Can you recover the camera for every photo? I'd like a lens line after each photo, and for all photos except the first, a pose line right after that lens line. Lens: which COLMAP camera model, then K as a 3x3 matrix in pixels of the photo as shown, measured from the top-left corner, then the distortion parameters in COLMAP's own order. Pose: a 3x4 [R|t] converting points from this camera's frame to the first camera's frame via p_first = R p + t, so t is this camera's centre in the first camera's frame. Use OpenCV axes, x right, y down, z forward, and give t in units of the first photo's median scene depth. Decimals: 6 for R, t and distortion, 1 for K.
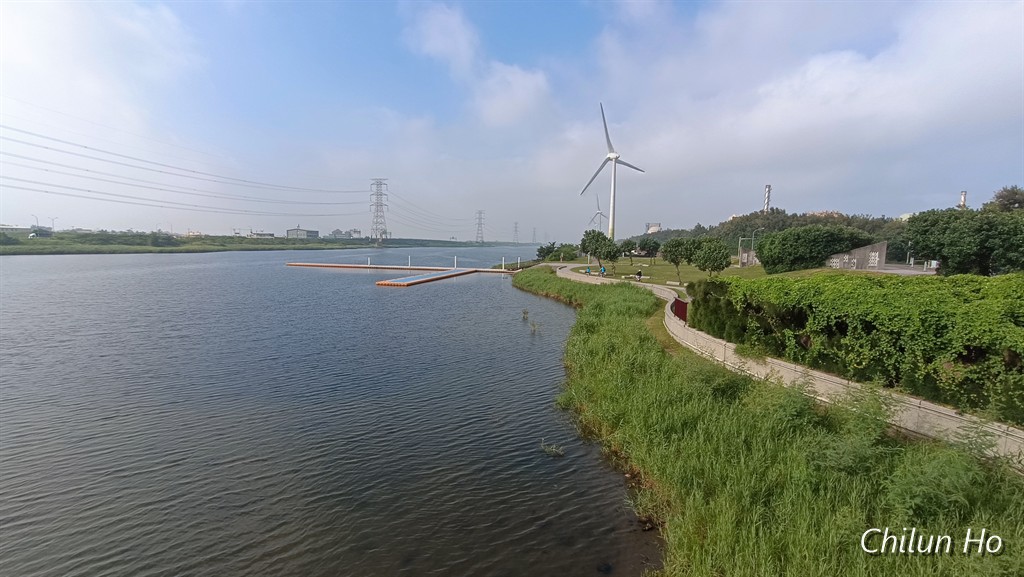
lens RADIAL K [[477.1, 0, 508.8], [0, 477.1, 295.0], [0, 0, 1]] dist [-0.044838, 0.047242]
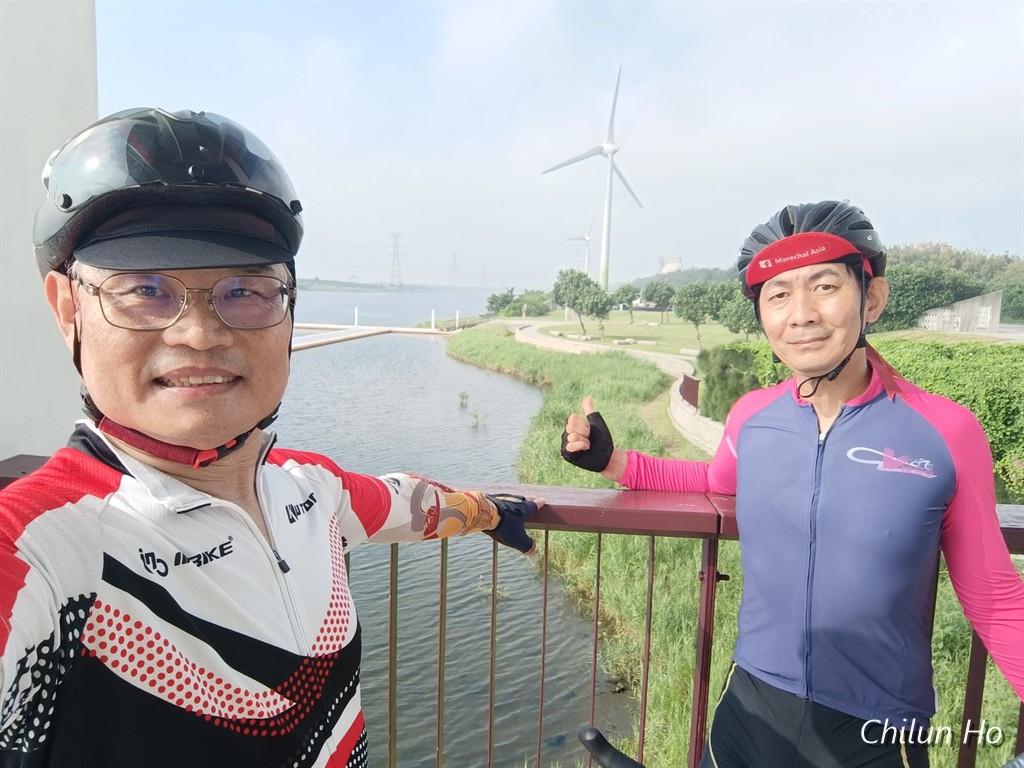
lens RADIAL K [[759.9, 0, 512.0], [0, 759.9, 384.0], [0, 0, 1]] dist [0.090234, -0.187856]
pose [[0.996001, 0.000523, 0.089344, 0.004512], [-0.002156, 0.999832, 0.018177, 0.000865], [-0.089319, -0.018297, 0.995835, -0.025738]]
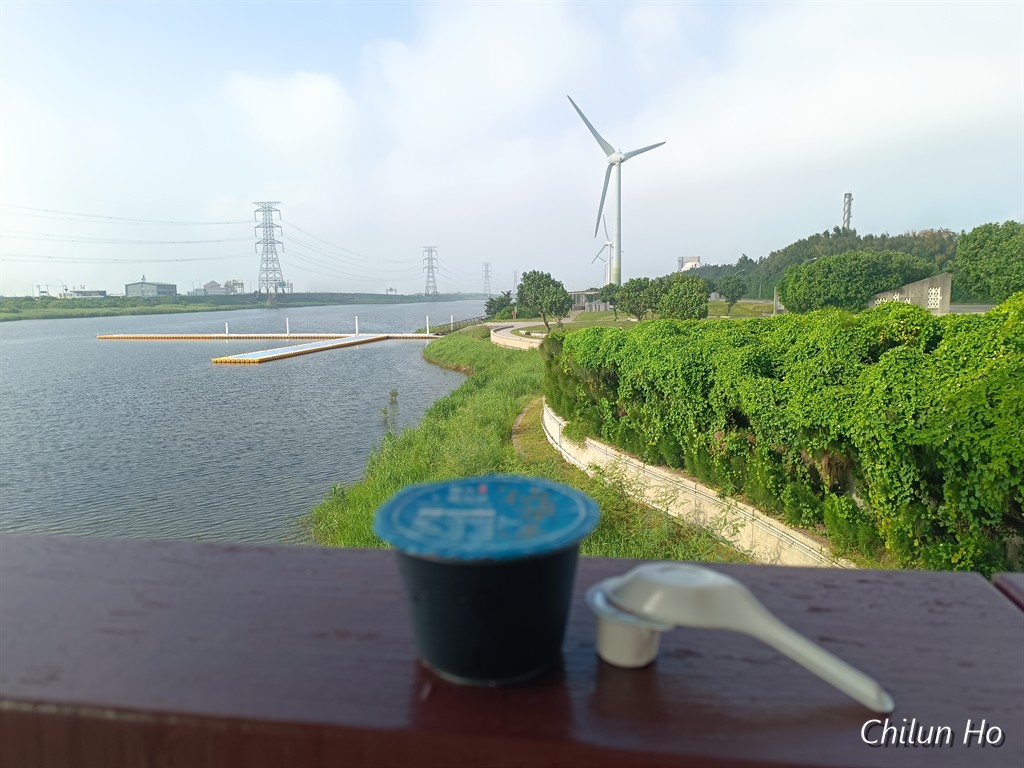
lens RADIAL K [[713.0, 0, 518.7], [0, 713.0, 387.4], [0, 0, 1]] dist [0.035470, -0.008613]
pose [[0.998628, -0.038291, 0.035708, 0.116903], [0.037526, 0.999056, 0.021869, 0.007424], [-0.036511, -0.020499, 0.999123, -0.025799]]
